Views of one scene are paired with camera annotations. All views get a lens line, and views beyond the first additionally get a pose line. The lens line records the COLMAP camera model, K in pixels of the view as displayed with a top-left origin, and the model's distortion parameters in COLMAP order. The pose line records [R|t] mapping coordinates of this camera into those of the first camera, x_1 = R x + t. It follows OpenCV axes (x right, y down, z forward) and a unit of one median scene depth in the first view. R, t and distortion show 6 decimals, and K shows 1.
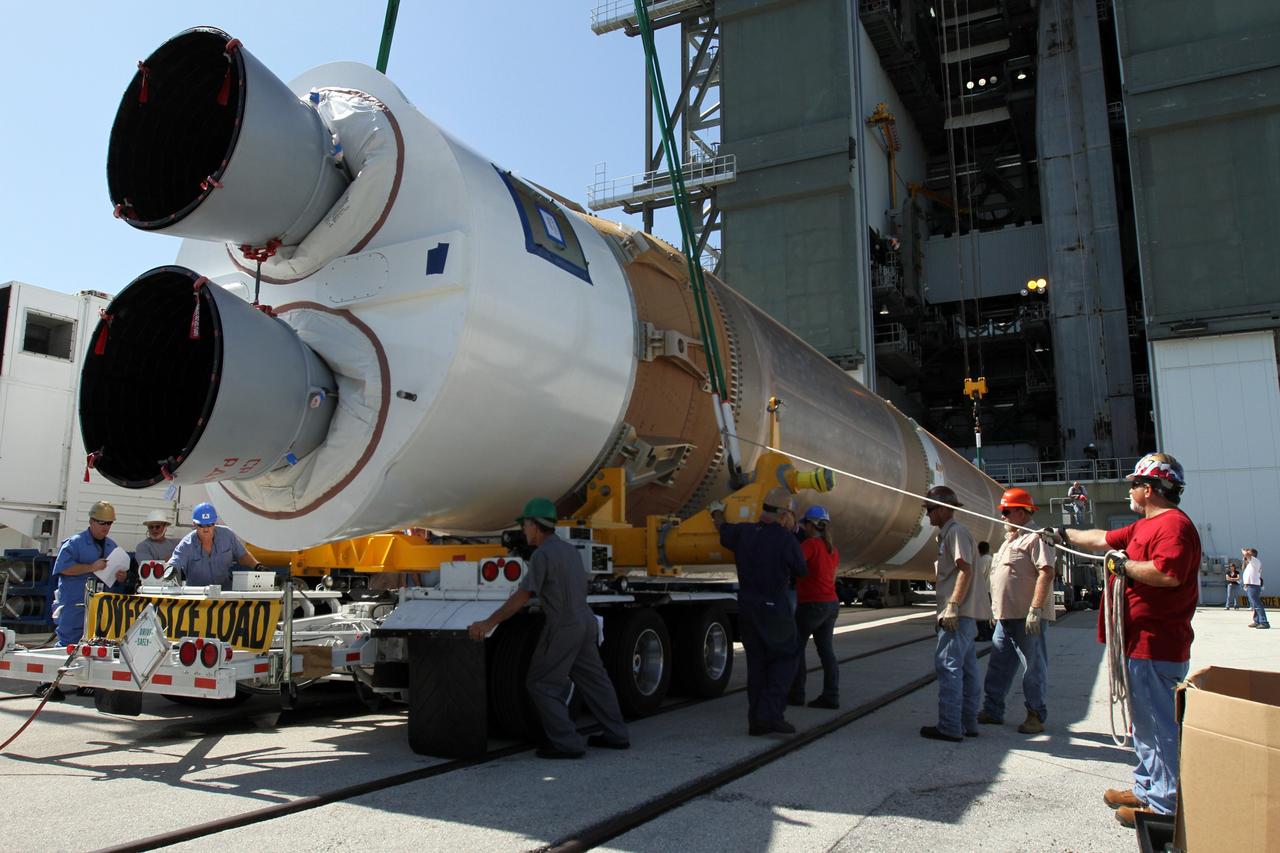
lens RADIAL K [[945.3, 0, 634.5], [0, 945.3, 415.4], [0, 0, 1]] dist [-0.082090, 0.061459]
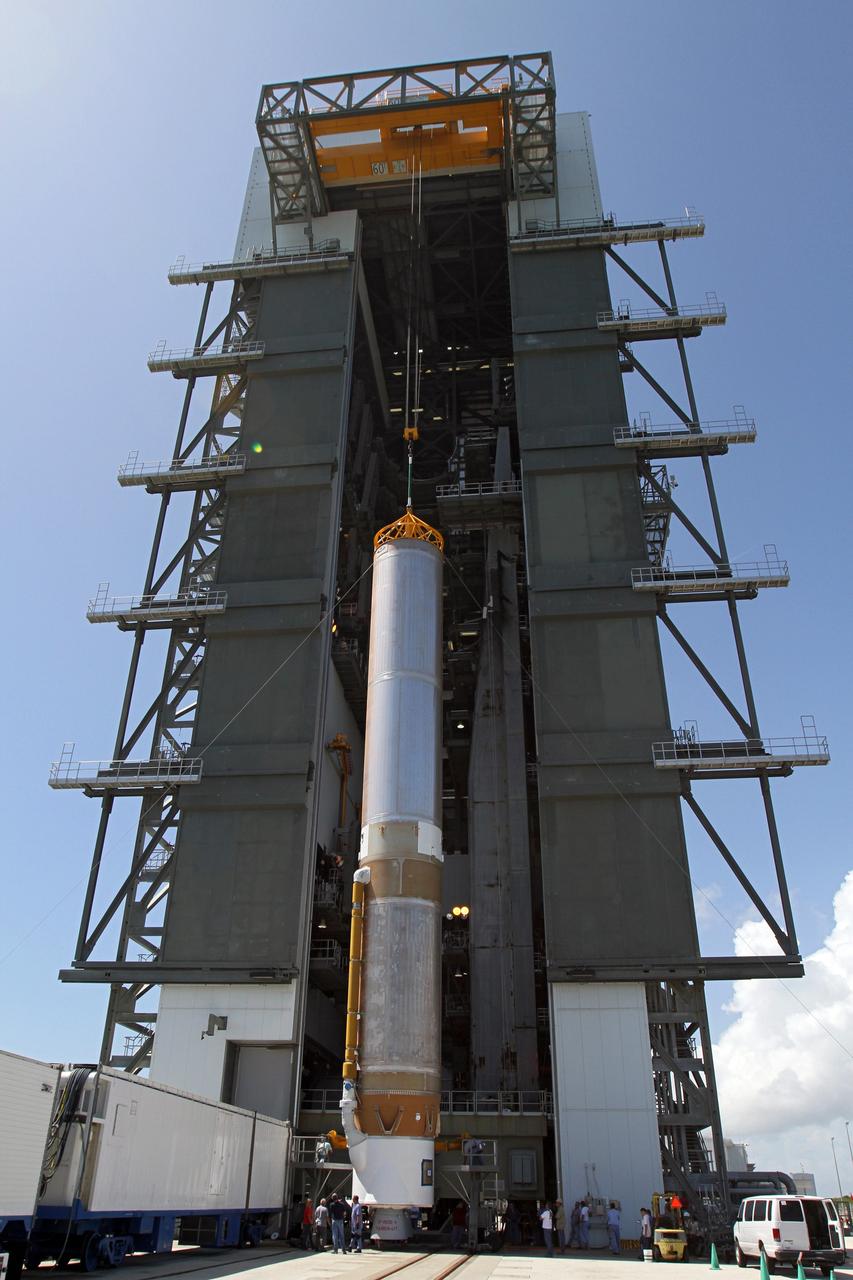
lens RADIAL K [[945.3, 0, 412.0], [0, 945.3, 646.4], [0, 0, 1]] dist [-0.082090, 0.061459]
pose [[0.932834, 0.194804, 0.303105, -0.018606], [-0.074340, 0.927198, -0.367120, -0.022491], [-0.352555, 0.319929, 0.879403, -0.055703]]
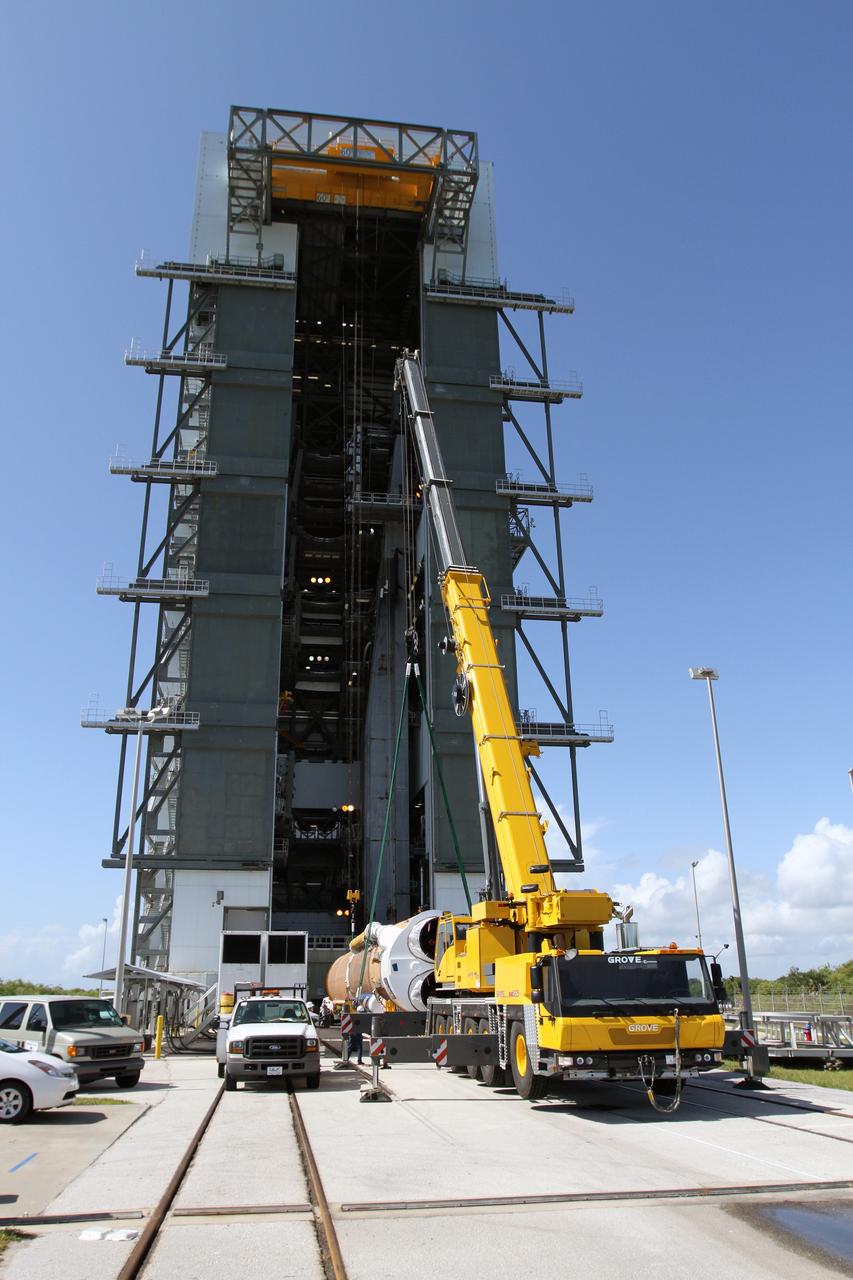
lens RADIAL K [[945.3, 0, 416.1], [0, 945.3, 653.6], [0, 0, 1]] dist [-0.082090, 0.061459]
pose [[0.803838, 0.191178, 0.563290, -0.455480], [-0.085341, 0.974215, -0.208859, -0.084416], [-0.588695, 0.119817, 0.799426, -0.383855]]
